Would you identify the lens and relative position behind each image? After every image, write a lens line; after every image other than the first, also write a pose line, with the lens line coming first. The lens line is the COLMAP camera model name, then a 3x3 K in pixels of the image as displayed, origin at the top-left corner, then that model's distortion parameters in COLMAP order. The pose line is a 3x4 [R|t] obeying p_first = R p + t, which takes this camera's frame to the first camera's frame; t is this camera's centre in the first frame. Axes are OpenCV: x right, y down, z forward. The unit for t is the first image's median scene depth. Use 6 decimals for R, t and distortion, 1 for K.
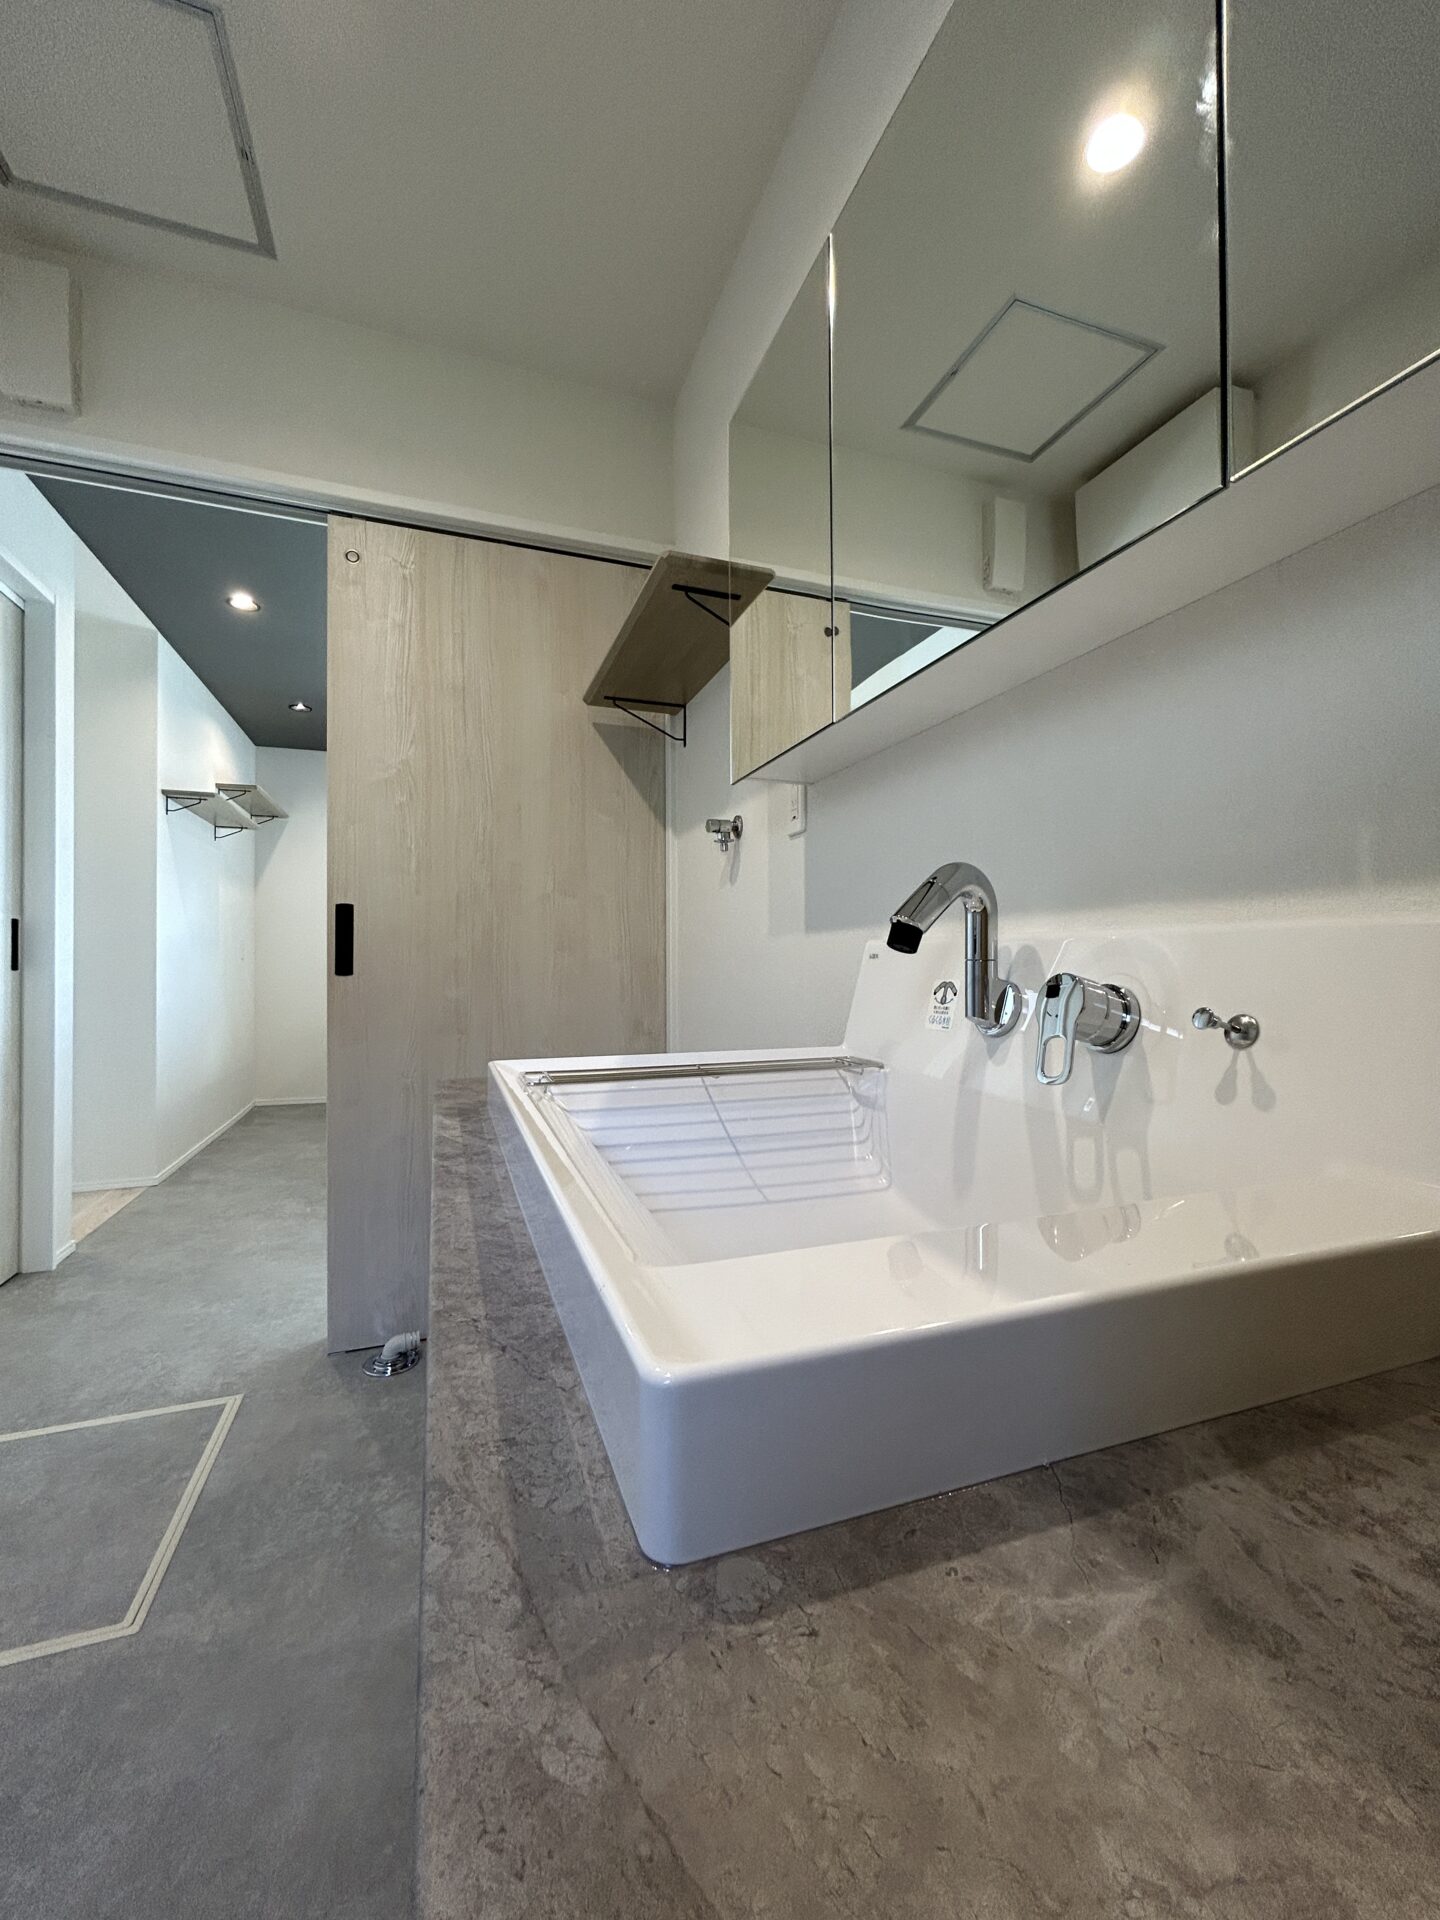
lens RADIAL K [[775.8, 0, 723.4], [0, 775.8, 953.2], [0, 0, 1]] dist [0.002513, 0.000304]
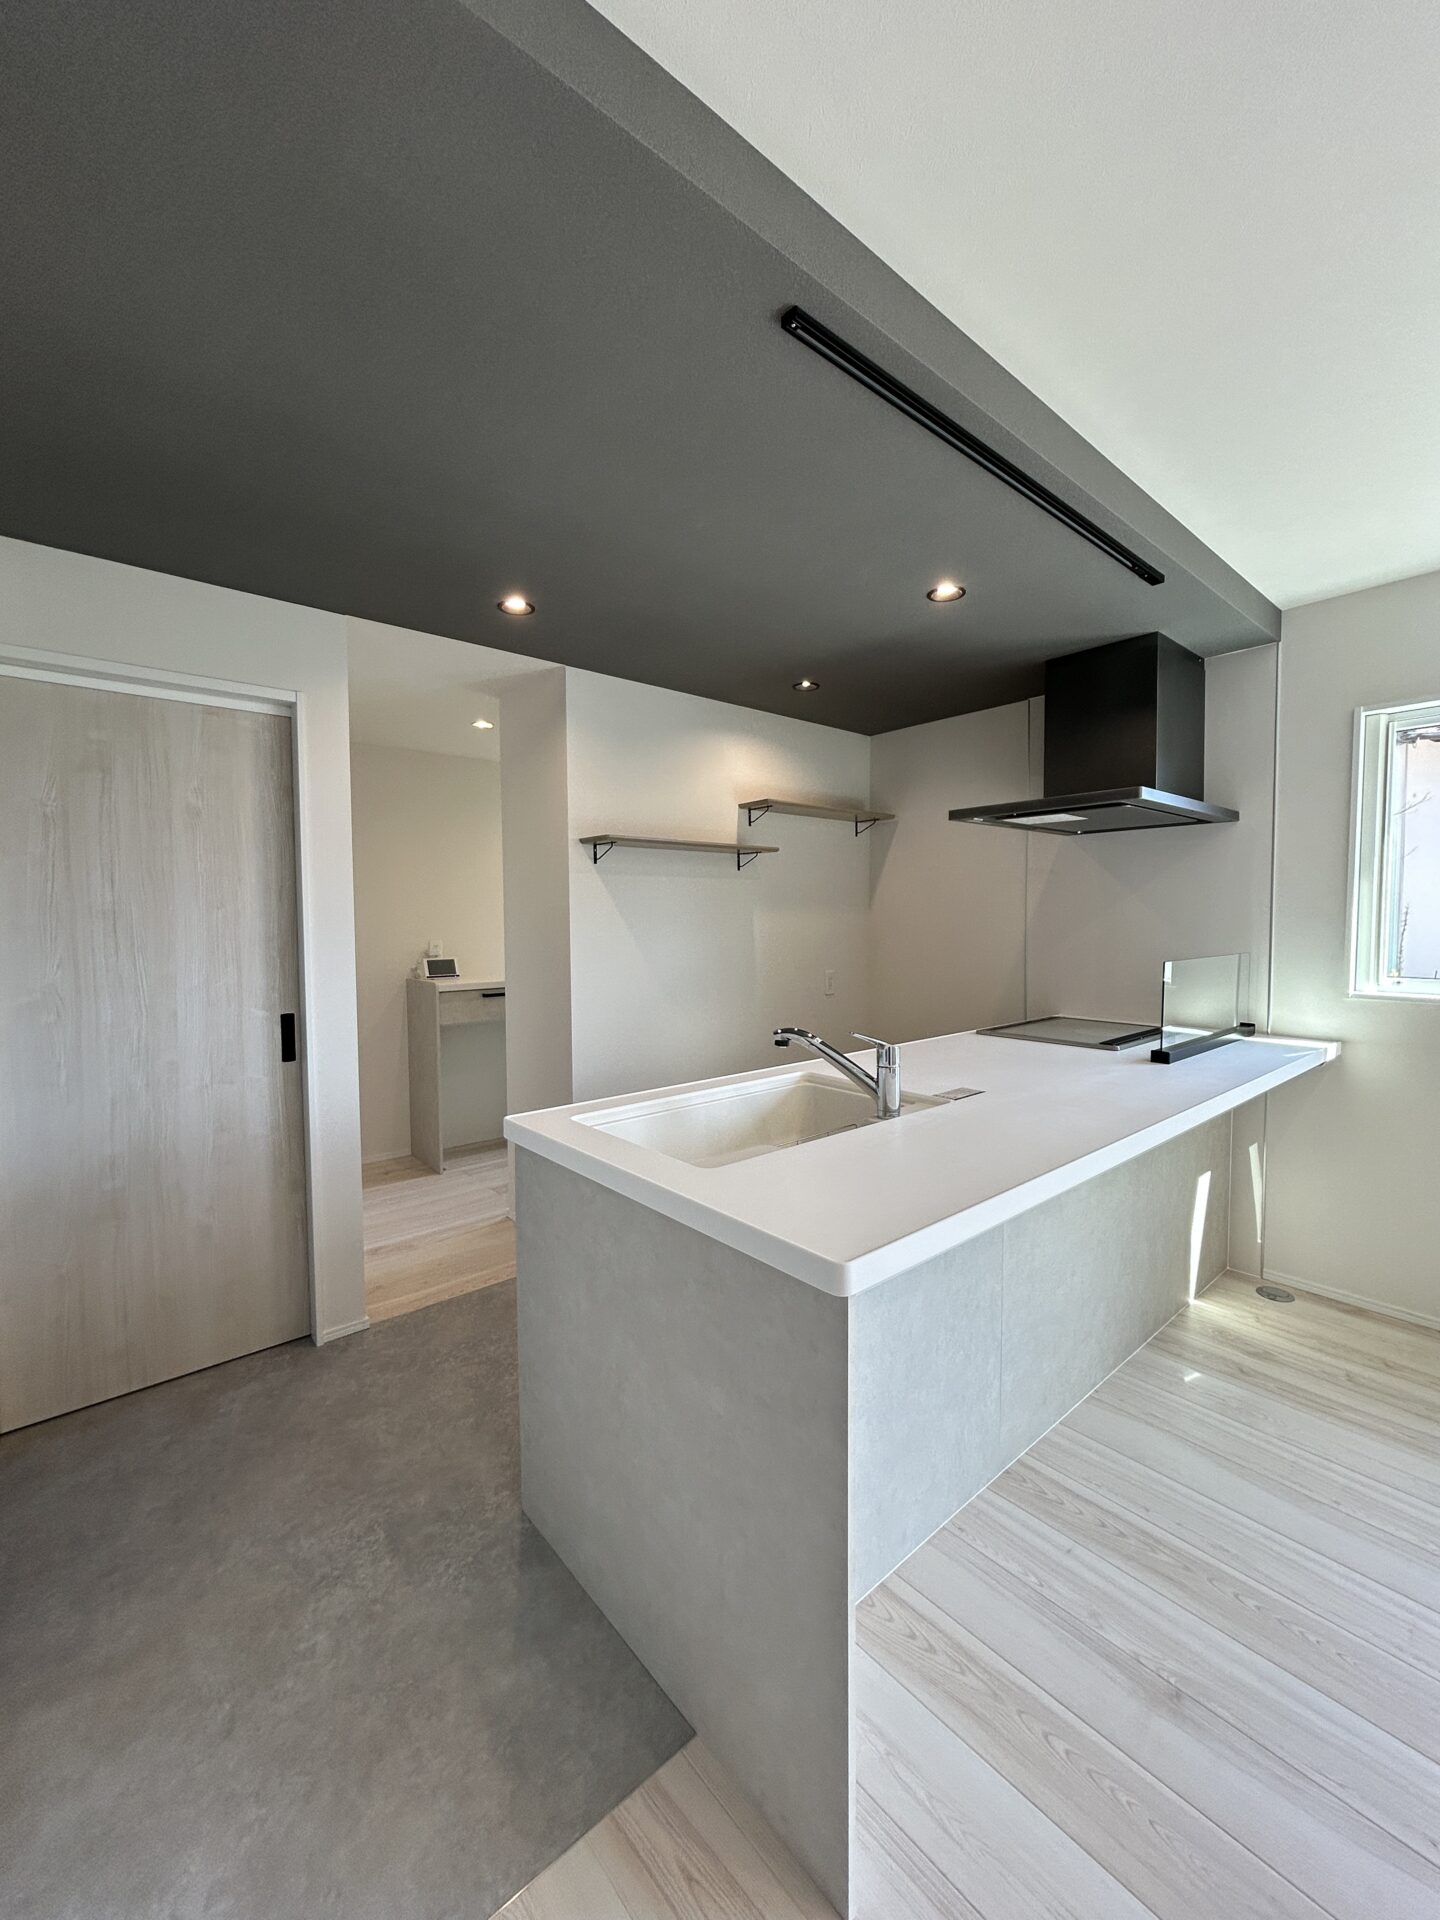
lens RADIAL K [[775.8, 0, 723.4], [0, 775.8, 953.2], [0, 0, 1]] dist [0.002513, 0.000304]
pose [[0.352291, 0.055554, -0.934240, 0.270524], [0.014738, 0.997784, 0.064890, -0.174439], [0.935774, -0.036629, 0.350691, 1.103011]]
